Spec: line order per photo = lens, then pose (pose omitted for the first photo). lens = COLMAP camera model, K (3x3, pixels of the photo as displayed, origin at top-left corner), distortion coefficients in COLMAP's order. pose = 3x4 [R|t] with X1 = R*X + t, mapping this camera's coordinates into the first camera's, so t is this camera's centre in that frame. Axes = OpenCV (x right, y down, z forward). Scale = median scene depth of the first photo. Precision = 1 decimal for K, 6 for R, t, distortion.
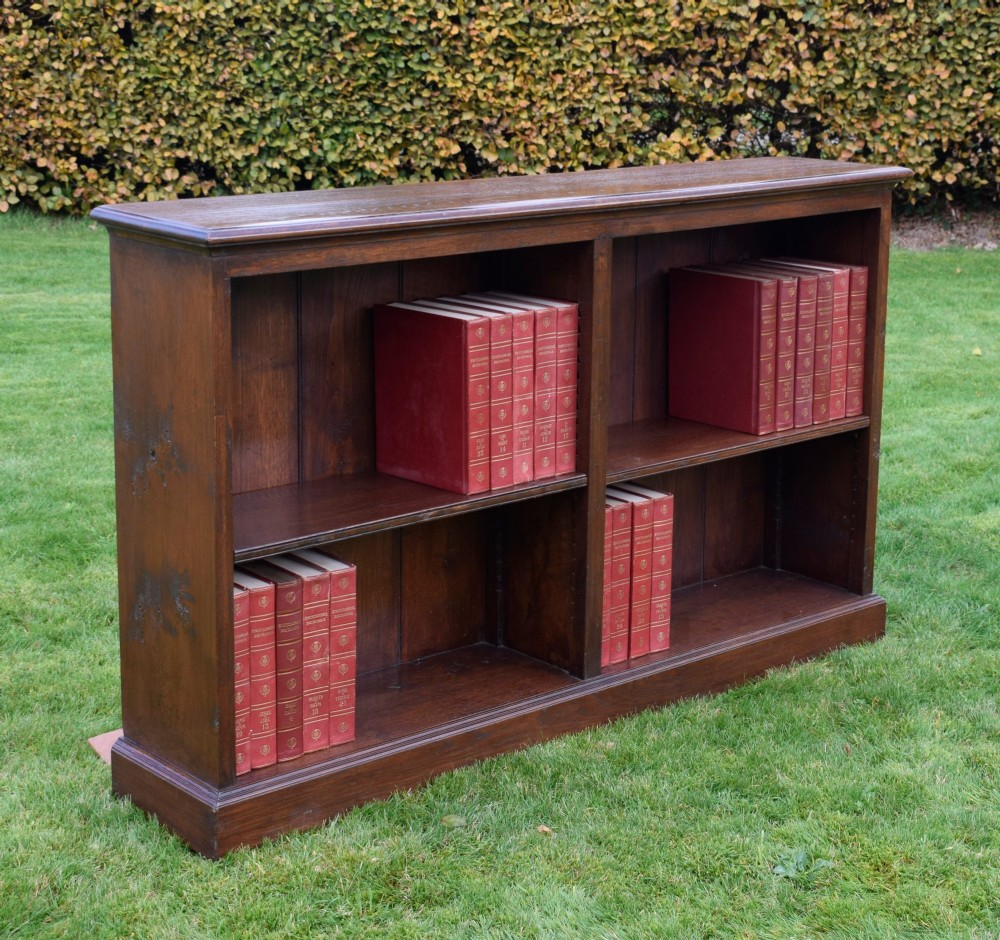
lens RADIAL K [[2048.0, 0, 516.7], [0, 2048.0, 434.4], [0, 0, 1]] dist [-0.025966, 0.060694]
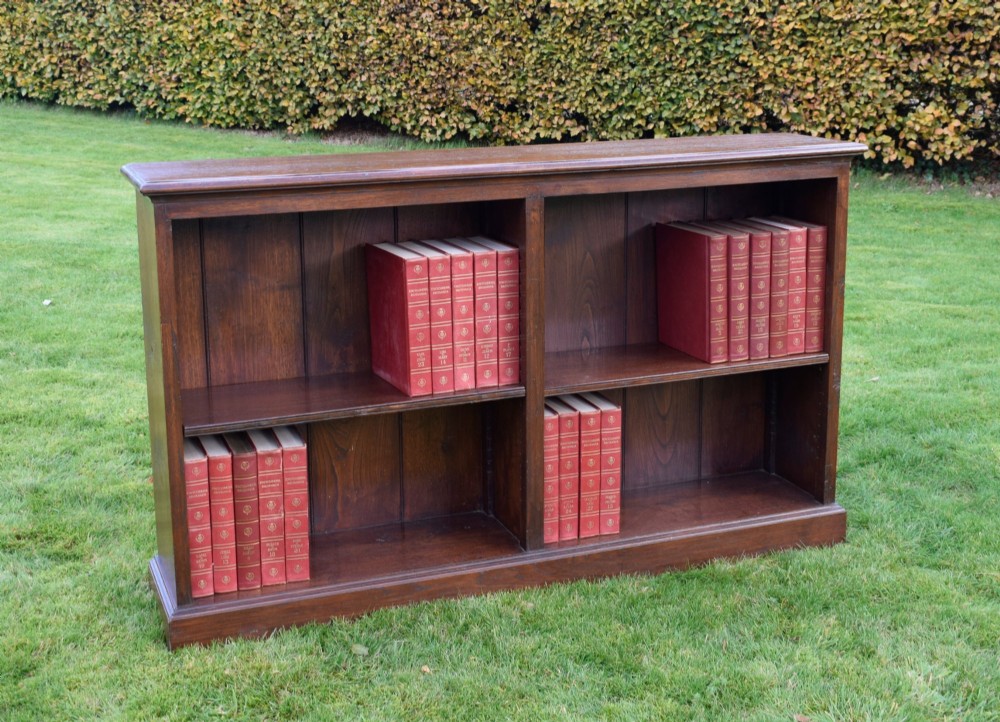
lens RADIAL K [[1382.2, 0, 459.8], [0, 1382.2, 296.9], [0, 0, 1]] dist [-0.020411, 0.049316]
pose [[0.929348, 0.086750, -0.358869, 0.126146], [-0.084859, 0.996171, 0.021048, -0.021174], [0.359321, 0.010892, 0.933151, 0.087763]]
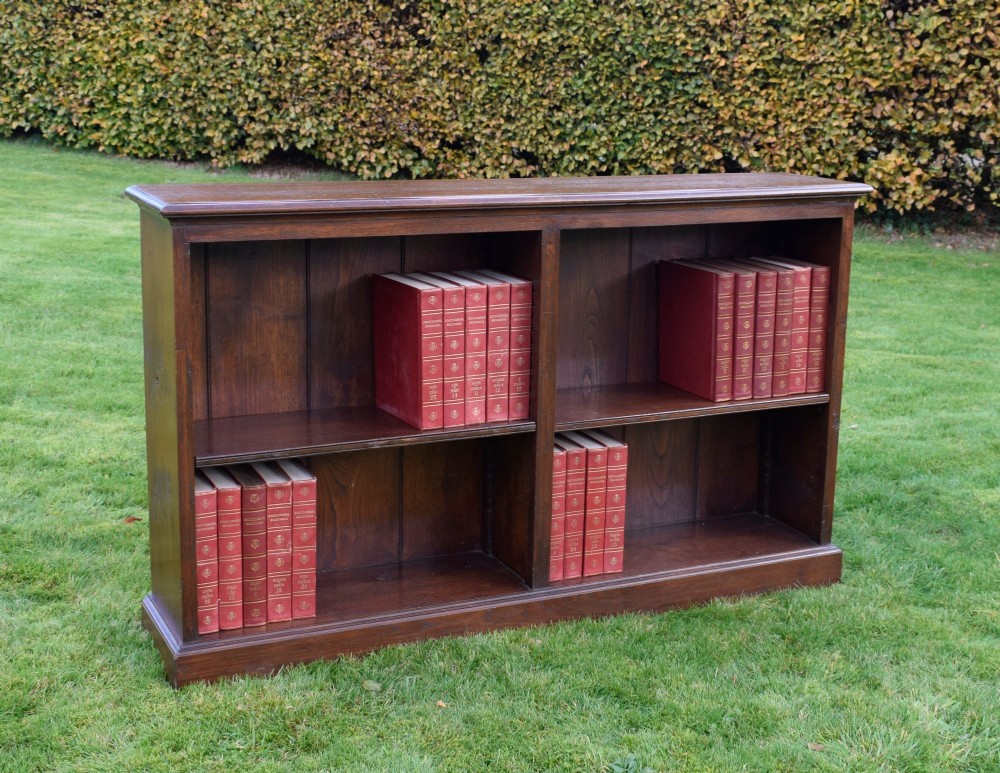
lens RADIAL K [[1500.6, 0, 502.1], [0, 1500.6, 371.3], [0, 0, 1]] dist [-0.019479, 0.033324]
pose [[0.958345, 0.102922, -0.266423, 0.108091], [-0.100245, 0.994681, 0.023666, -0.012939], [0.267442, 0.004027, 0.963566, 0.055973]]
